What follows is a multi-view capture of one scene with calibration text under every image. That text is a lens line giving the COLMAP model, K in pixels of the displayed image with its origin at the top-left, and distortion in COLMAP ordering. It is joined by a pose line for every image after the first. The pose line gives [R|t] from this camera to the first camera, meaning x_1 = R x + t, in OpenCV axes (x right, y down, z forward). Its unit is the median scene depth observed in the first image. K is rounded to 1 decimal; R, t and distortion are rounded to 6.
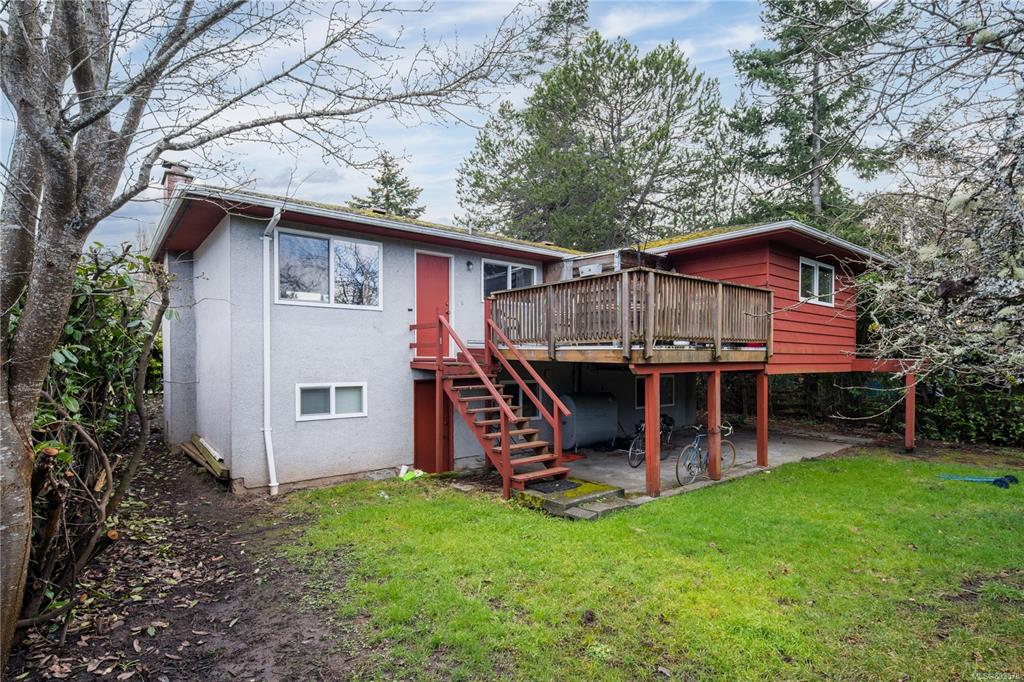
lens RADIAL K [[507.8, 0, 513.0], [0, 507.8, 360.2], [0, 0, 1]] dist [0.000191, 0.000019]
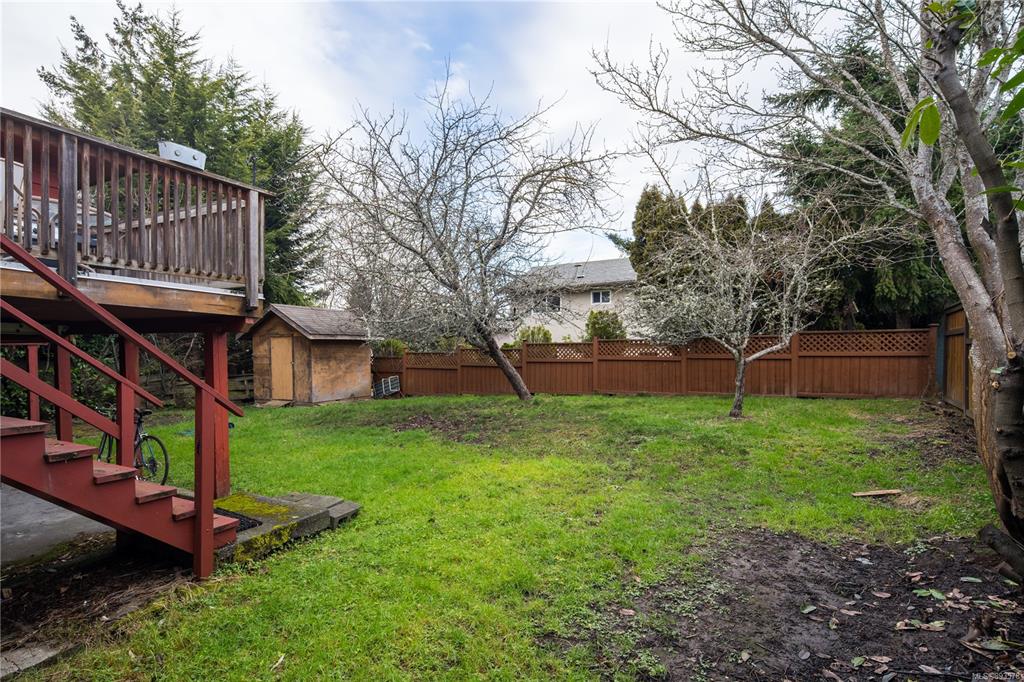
lens RADIAL K [[507.8, 0, 513.0], [0, 507.8, 360.2], [0, 0, 1]] dist [0.000191, 0.000019]
pose [[-0.403678, -0.008039, 0.914866, -0.626548], [-0.000314, 0.999963, 0.008649, 0.065646], [-0.914901, 0.003204, -0.403666, 1.006279]]
